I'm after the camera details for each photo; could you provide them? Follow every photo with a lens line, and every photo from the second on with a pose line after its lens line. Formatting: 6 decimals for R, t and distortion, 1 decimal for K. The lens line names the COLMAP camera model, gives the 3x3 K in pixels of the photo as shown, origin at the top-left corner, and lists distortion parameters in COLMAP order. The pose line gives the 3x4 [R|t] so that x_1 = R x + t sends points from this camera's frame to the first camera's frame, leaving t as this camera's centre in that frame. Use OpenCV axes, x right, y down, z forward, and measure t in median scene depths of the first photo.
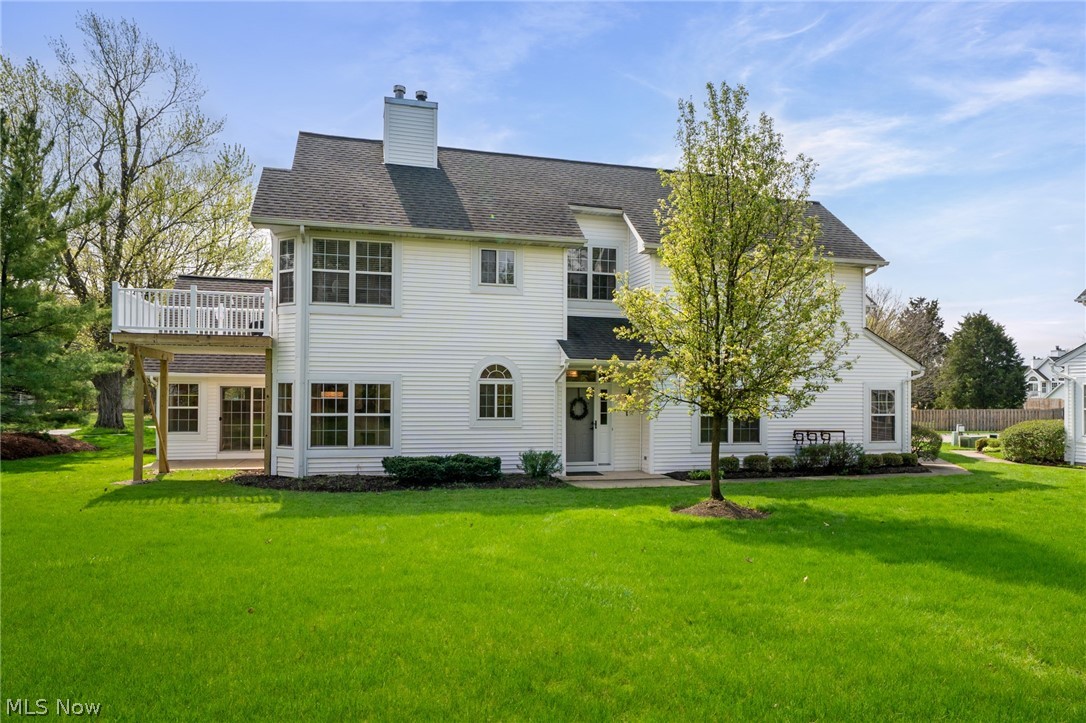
lens RADIAL K [[693.8, 0, 541.9], [0, 693.8, 365.8], [0, 0, 1]] dist [-0.007021, 0.000477]
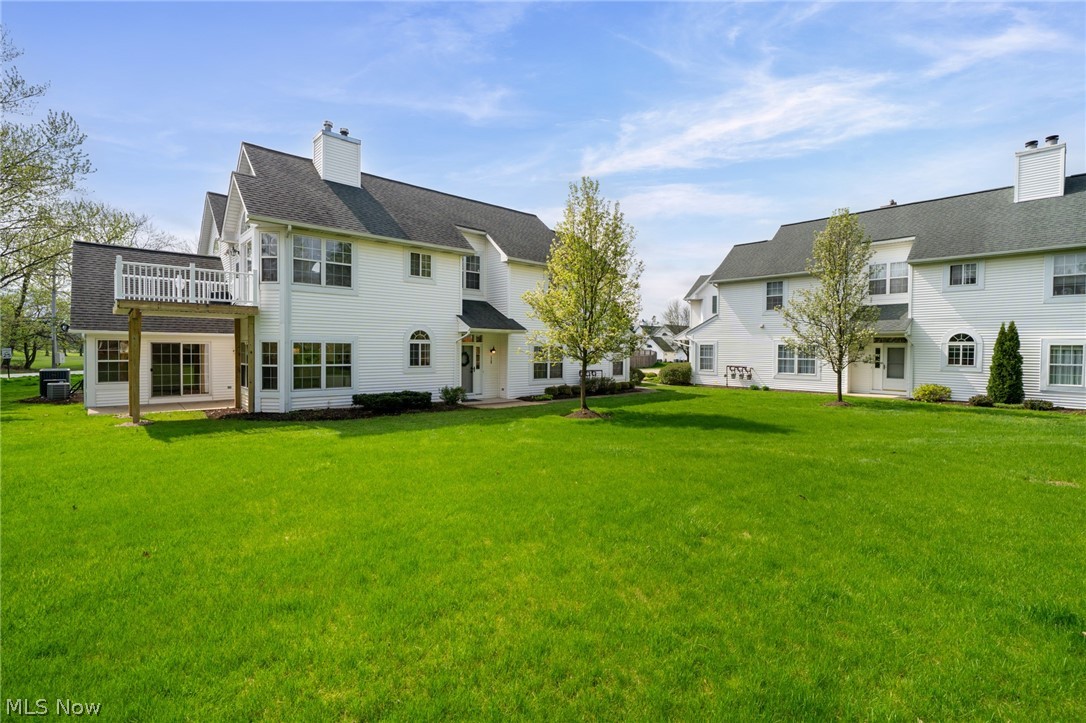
lens RADIAL K [[491.1, 0, 538.9], [0, 491.1, 343.4], [0, 0, 1]] dist [-0.004274, -0.000387]
pose [[0.897717, 0.004358, 0.440552, -0.302295], [-0.019739, 0.999345, 0.030337, -0.010939], [-0.440131, -0.035930, 0.897215, -0.063616]]
